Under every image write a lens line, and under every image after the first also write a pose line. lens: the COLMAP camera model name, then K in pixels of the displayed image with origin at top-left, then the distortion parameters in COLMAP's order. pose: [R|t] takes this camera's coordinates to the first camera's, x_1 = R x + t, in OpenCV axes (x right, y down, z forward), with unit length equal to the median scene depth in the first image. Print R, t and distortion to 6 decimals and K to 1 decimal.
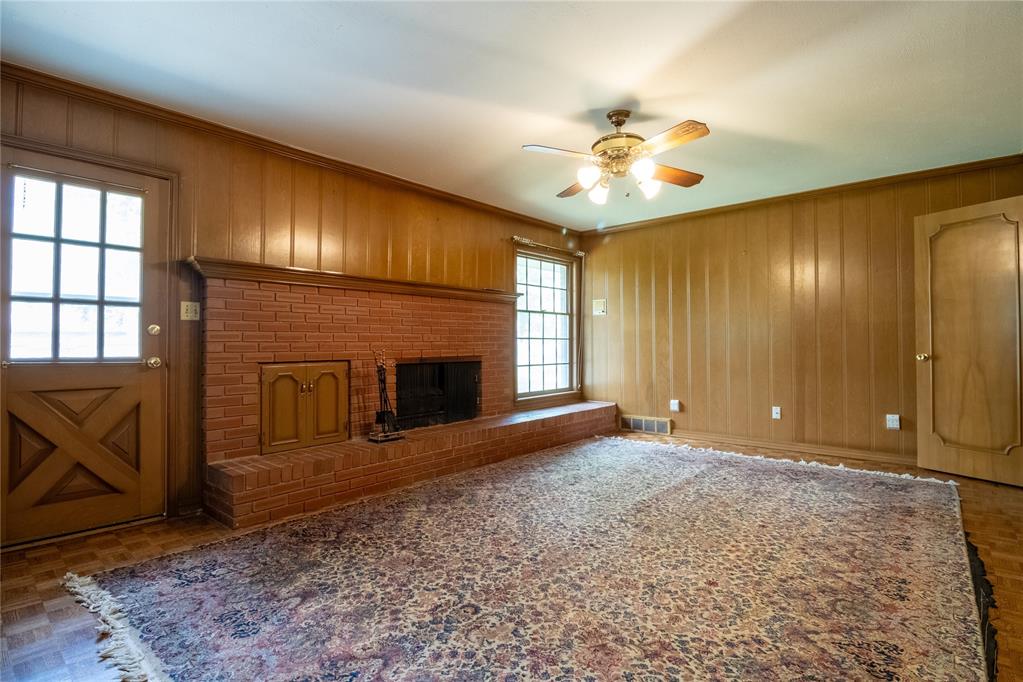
lens RADIAL K [[503.4, 0, 519.8], [0, 503.4, 336.5], [0, 0, 1]] dist [-0.000091, -0.011128]
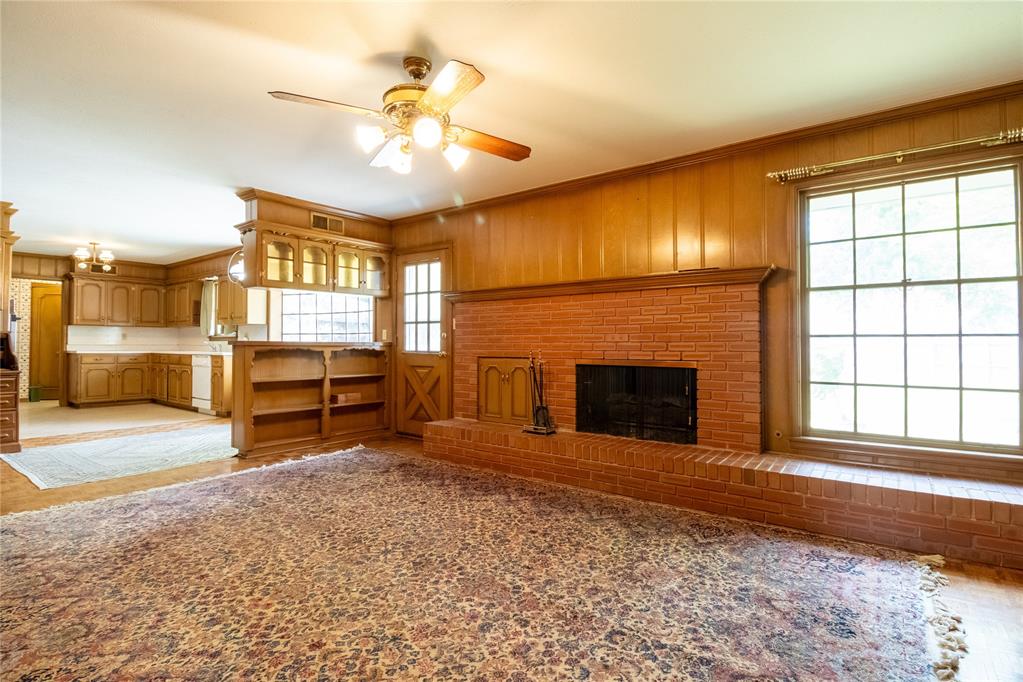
lens RADIAL K [[503.4, 0, 519.8], [0, 503.4, 336.5], [0, 0, 1]] dist [-0.000091, -0.011128]
pose [[0.064007, -0.010937, -0.997890, 1.111152], [0.012522, 0.999870, -0.010155, 0.011303], [0.997871, -0.011845, 0.064136, 1.210859]]
